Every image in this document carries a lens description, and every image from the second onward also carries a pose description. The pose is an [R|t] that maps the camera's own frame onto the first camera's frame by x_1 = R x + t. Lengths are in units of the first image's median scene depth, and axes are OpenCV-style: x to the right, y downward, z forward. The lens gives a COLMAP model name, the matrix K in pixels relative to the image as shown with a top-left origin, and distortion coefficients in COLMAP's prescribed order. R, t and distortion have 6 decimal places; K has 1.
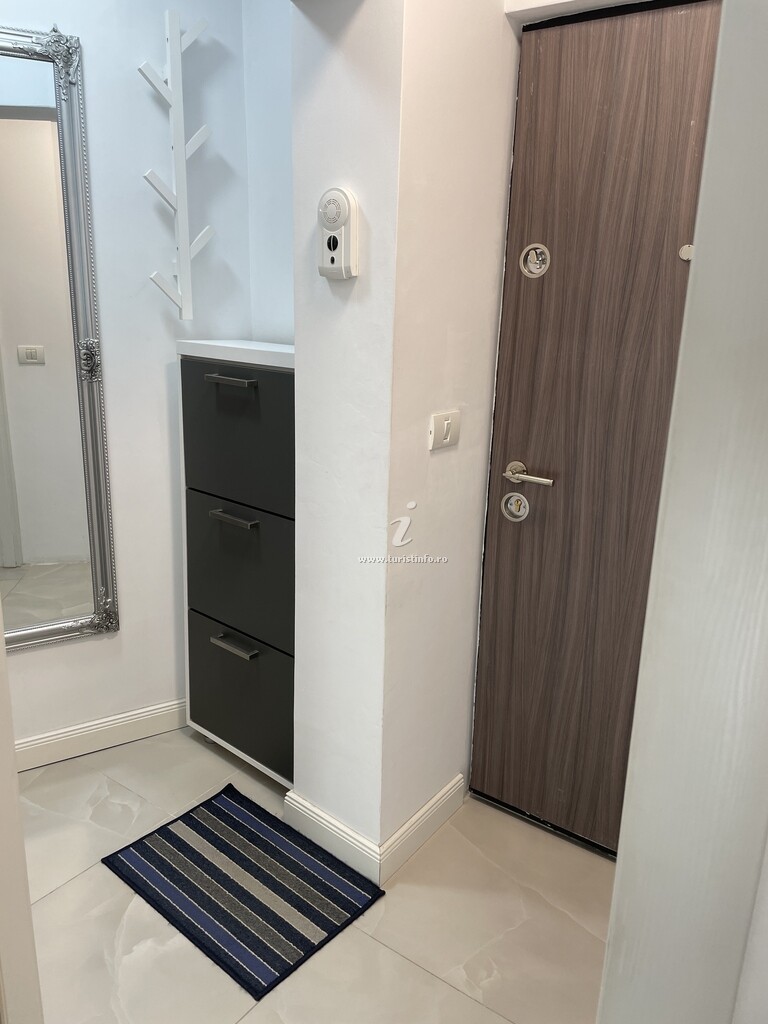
lens RADIAL K [[771.9, 0, 390.5], [0, 771.9, 506.6], [0, 0, 1]] dist [0.084591, -0.117460]
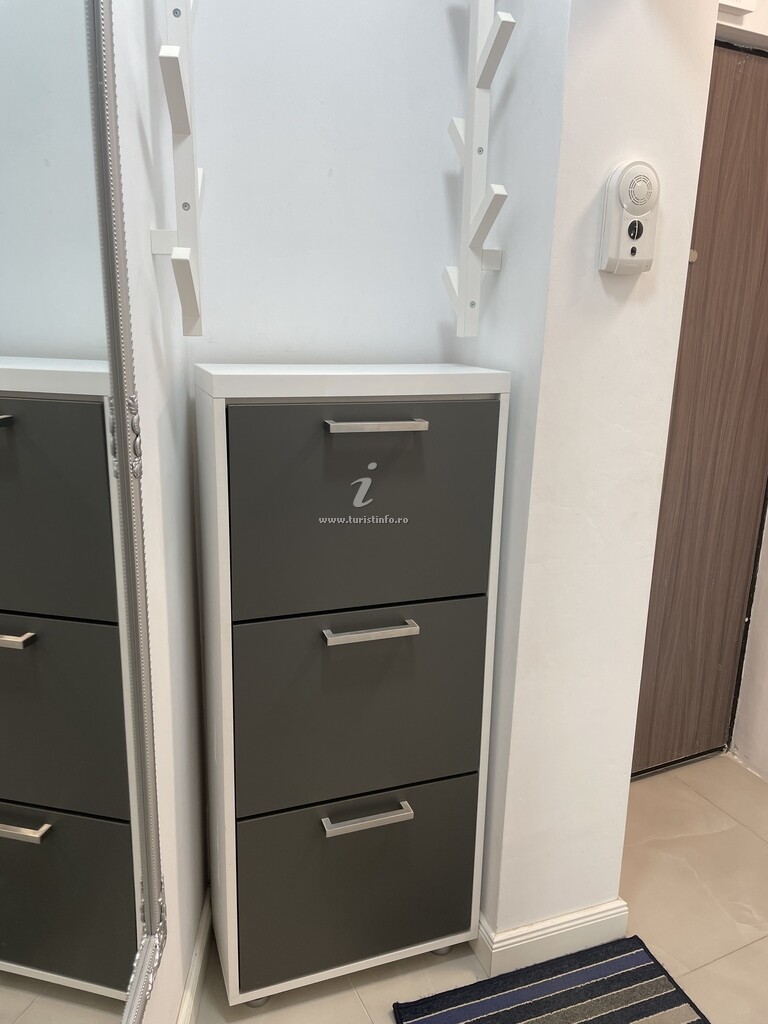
lens RADIAL K [[773.8, 0, 384.9], [0, 773.8, 496.1], [0, 0, 1]] dist [0.067954, -0.091339]
pose [[0.475265, -0.238641, 0.846861, -0.933085], [0.208621, 0.965631, 0.155030, -0.250882], [-0.854752, 0.102992, 0.508716, 0.833410]]
